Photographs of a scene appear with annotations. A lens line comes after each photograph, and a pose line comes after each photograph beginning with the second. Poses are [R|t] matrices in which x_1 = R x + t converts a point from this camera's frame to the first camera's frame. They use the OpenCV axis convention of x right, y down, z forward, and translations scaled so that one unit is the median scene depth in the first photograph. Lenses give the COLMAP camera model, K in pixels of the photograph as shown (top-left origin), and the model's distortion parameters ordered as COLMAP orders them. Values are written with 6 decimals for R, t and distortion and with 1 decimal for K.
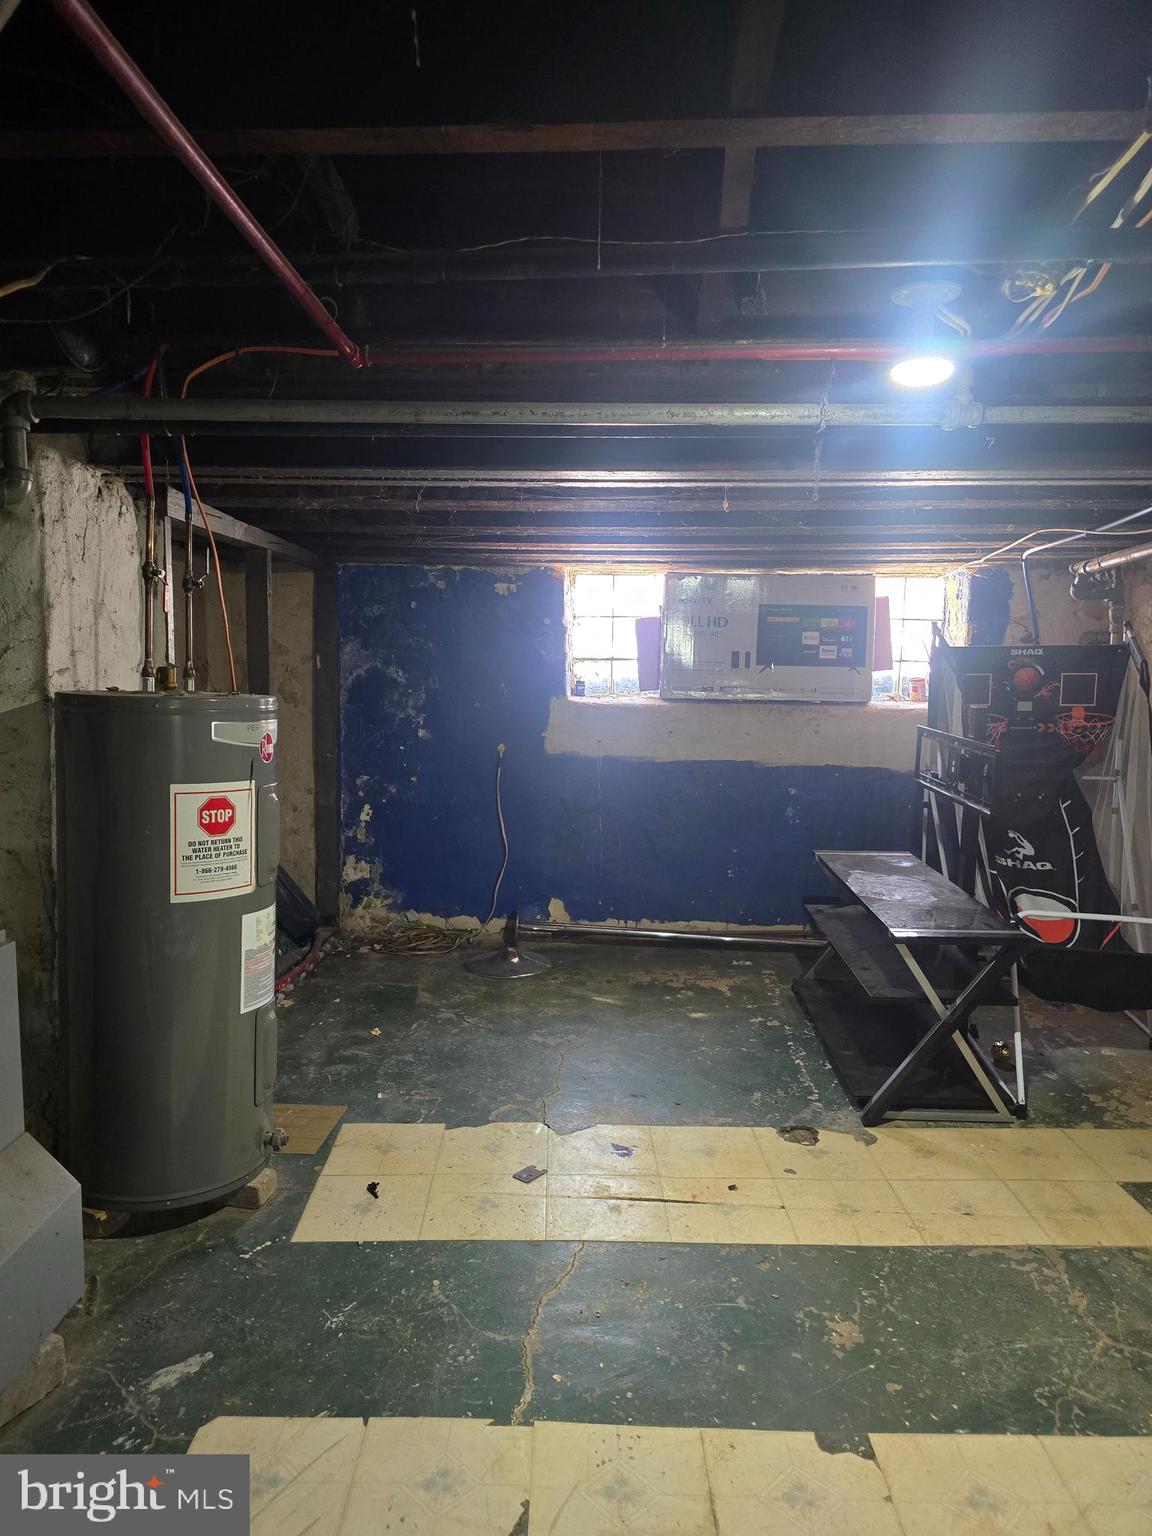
lens RADIAL K [[1019.7, 0, 577.8], [0, 1019.7, 765.1], [0, 0, 1]] dist [-0.043835, -0.016724]
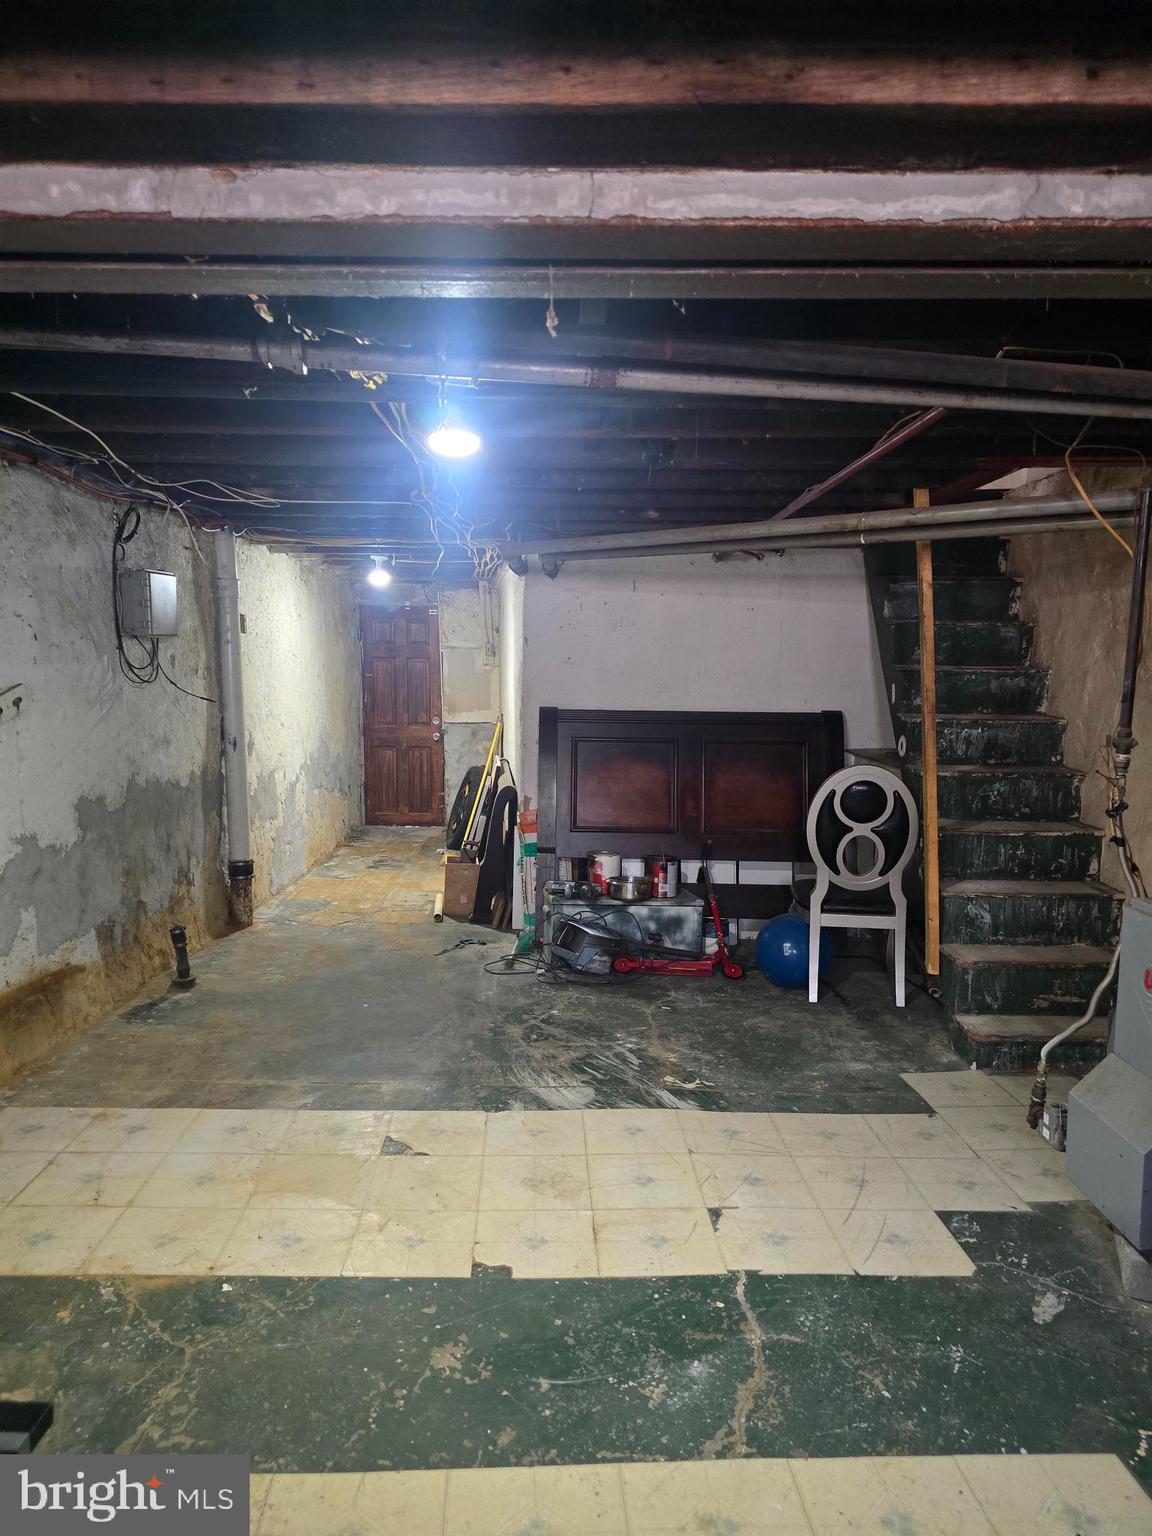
lens RADIAL K [[1019.7, 0, 578.0], [0, 1019.7, 767.9], [0, 0, 1]] dist [-0.043835, -0.016724]
pose [[-0.999077, -0.007825, -0.042234, 0.196434], [-0.015639, 0.982043, 0.188010, -0.213459], [0.040005, 0.188497, -0.981259, 2.005293]]
